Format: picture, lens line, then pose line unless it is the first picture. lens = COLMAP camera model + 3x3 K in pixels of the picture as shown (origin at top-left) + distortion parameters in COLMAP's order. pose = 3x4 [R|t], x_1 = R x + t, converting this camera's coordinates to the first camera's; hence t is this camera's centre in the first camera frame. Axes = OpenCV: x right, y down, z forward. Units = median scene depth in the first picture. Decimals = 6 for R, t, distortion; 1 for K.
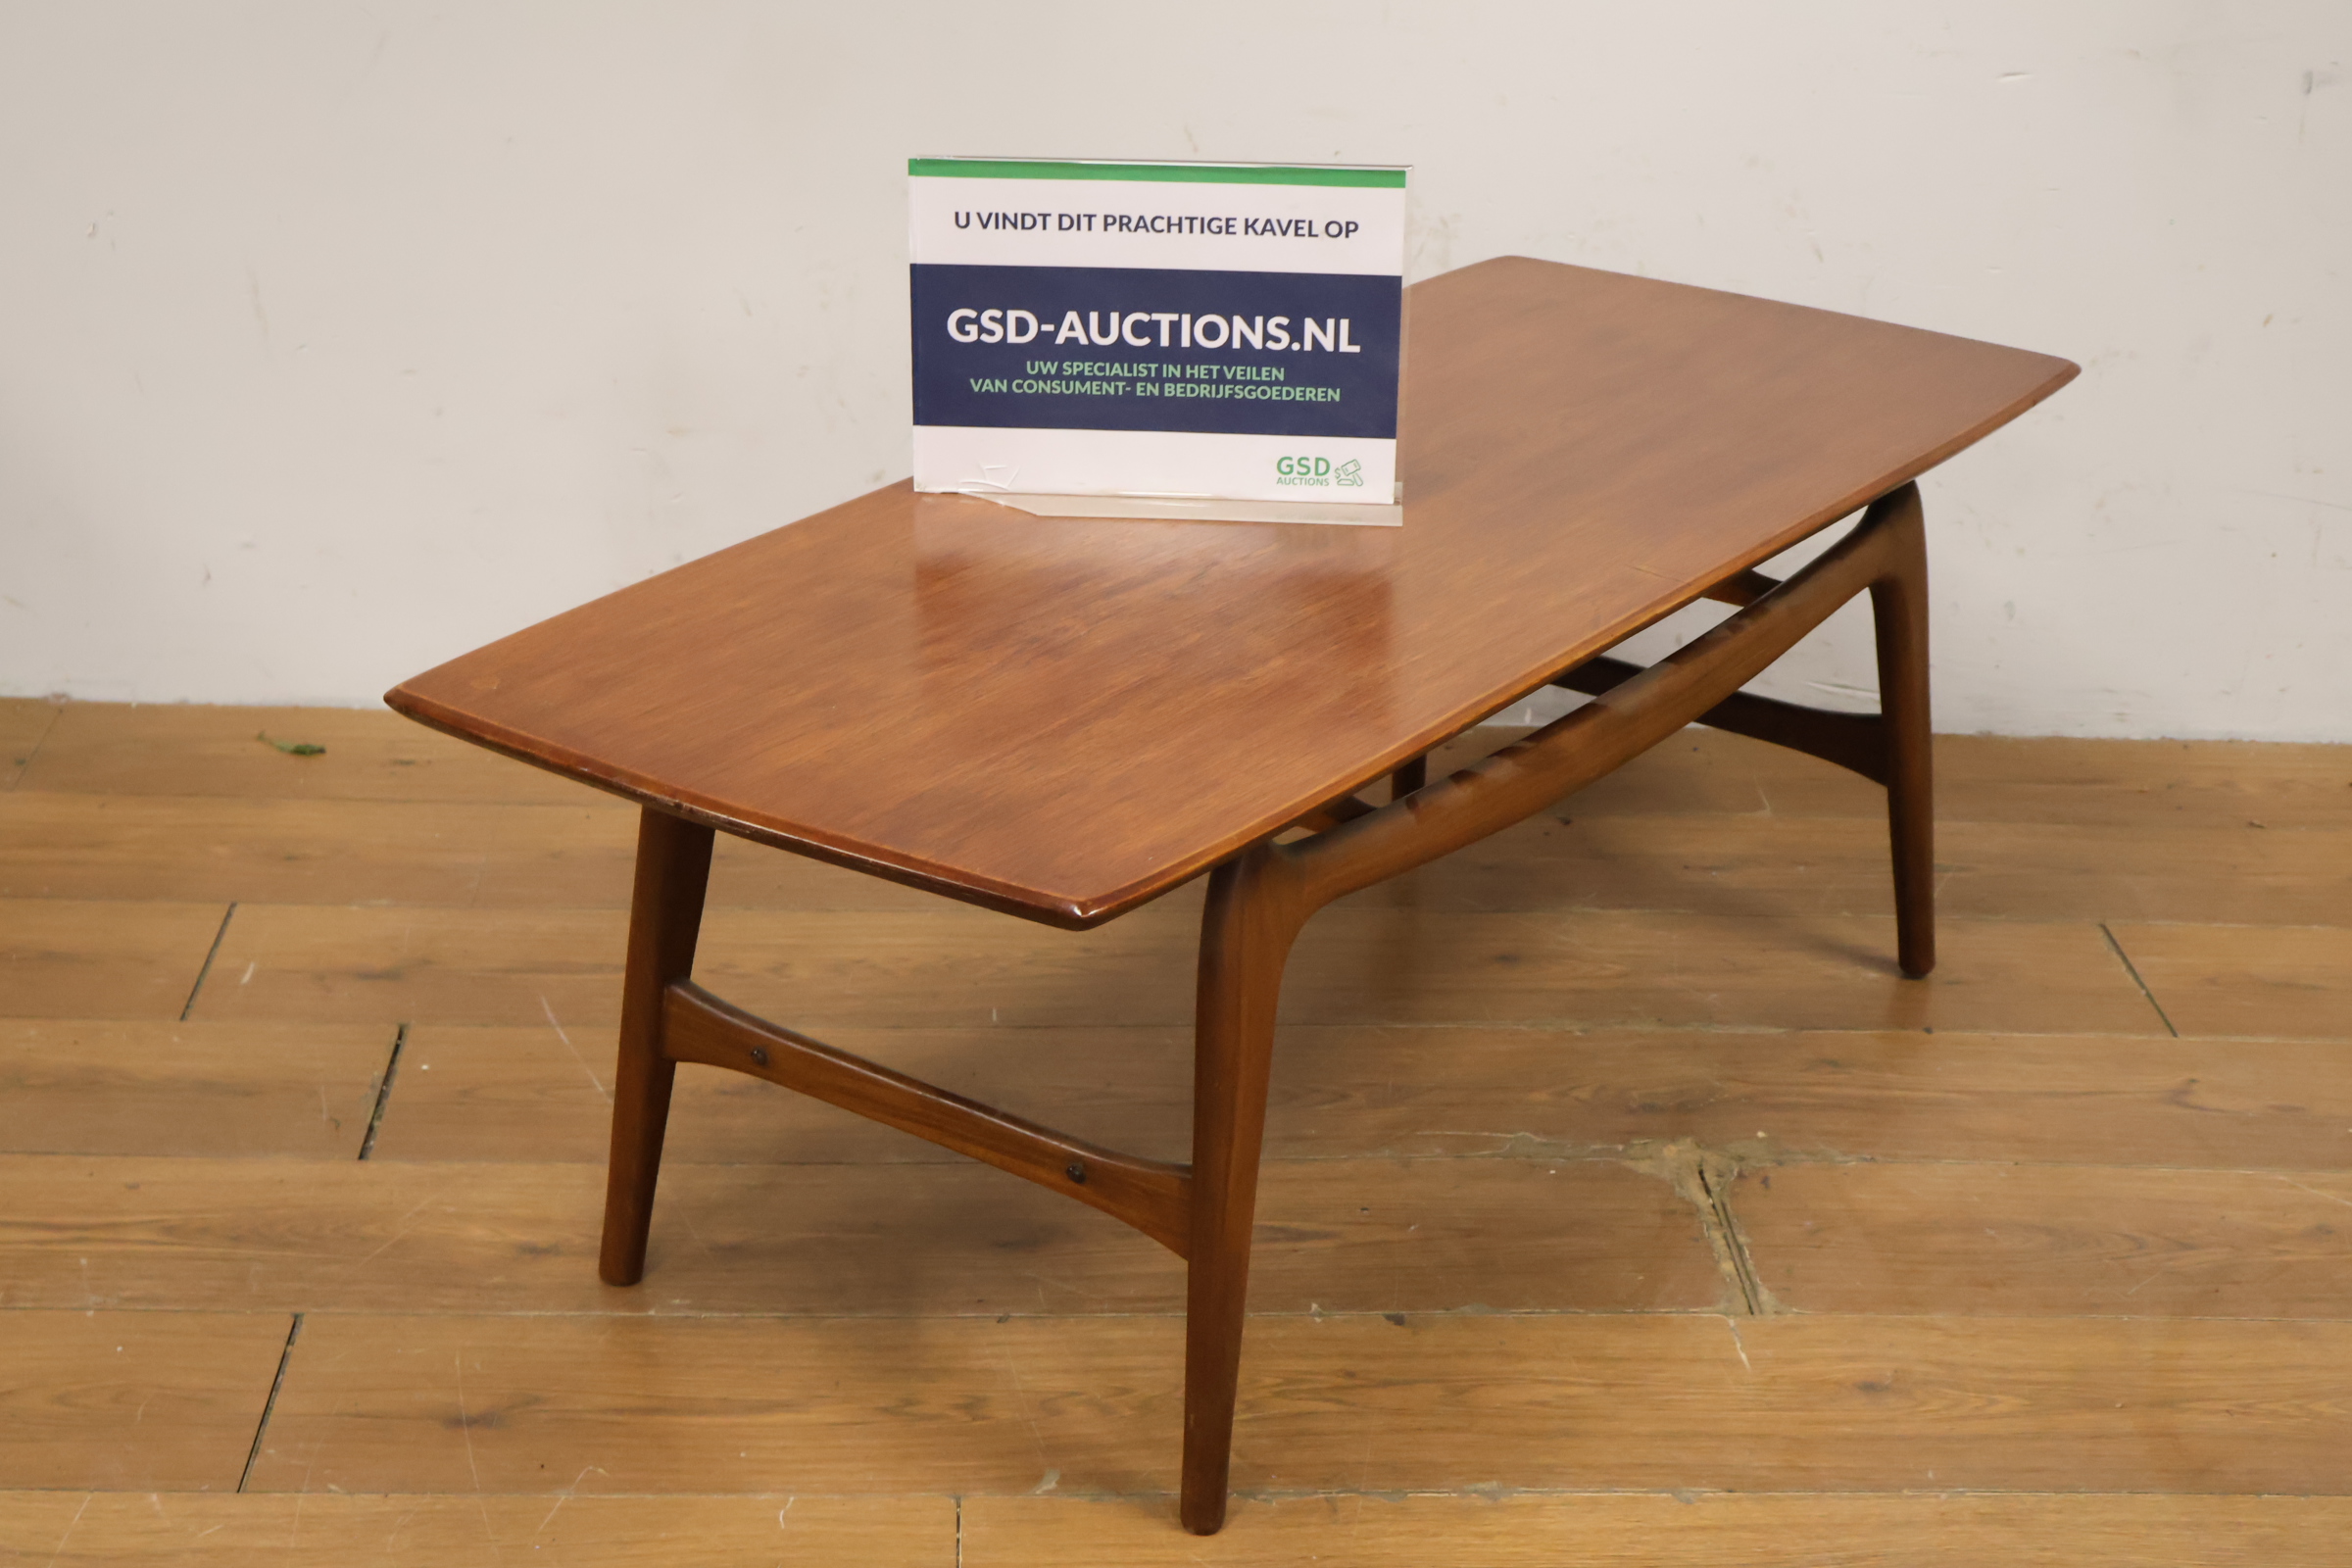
lens RADIAL K [[3735.7, 0, 1173.2], [0, 3735.7, 779.6], [0, 0, 1]] dist [0.006169, 0.000000]
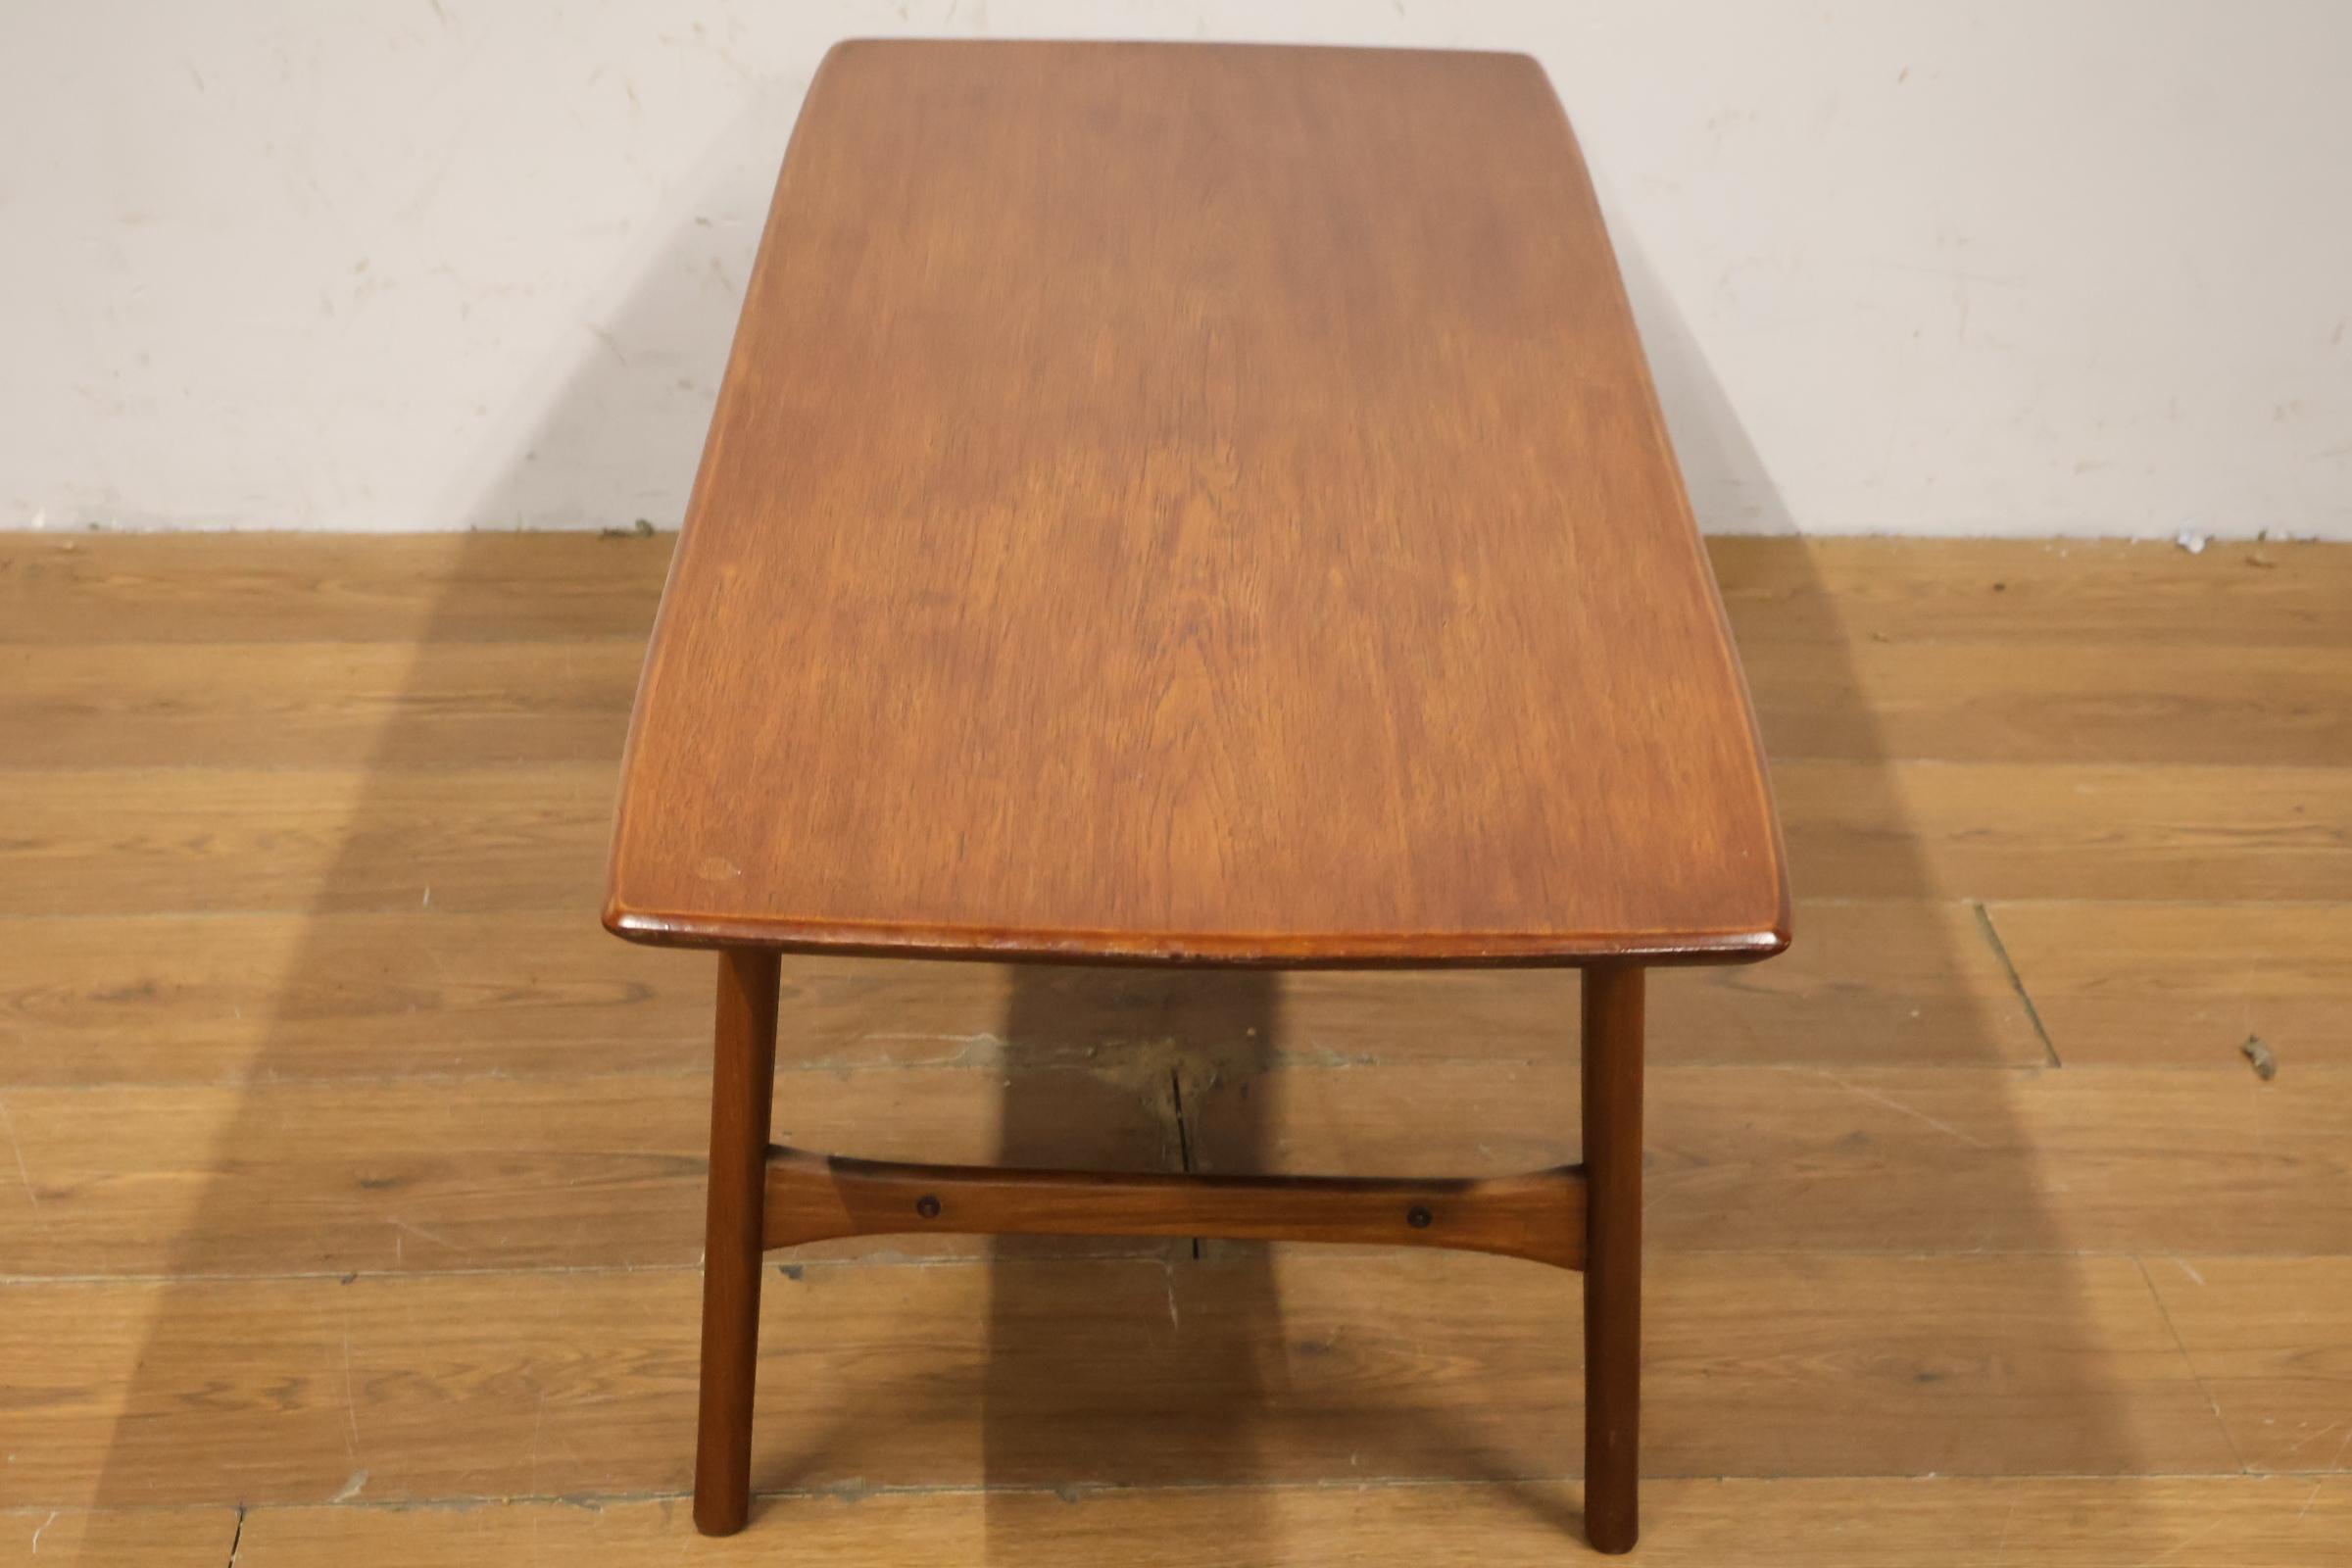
lens RADIAL K [[3735.7, 0, 1170.3], [0, 3735.7, 791.2], [0, 0, 1]] dist [0.006169, 0.000000]
pose [[0.999861, -0.011484, 0.012083, 0.128895], [0.010229, 0.995013, 0.099216, -0.052959], [-0.013162, -0.099078, 0.994993, 0.111053]]
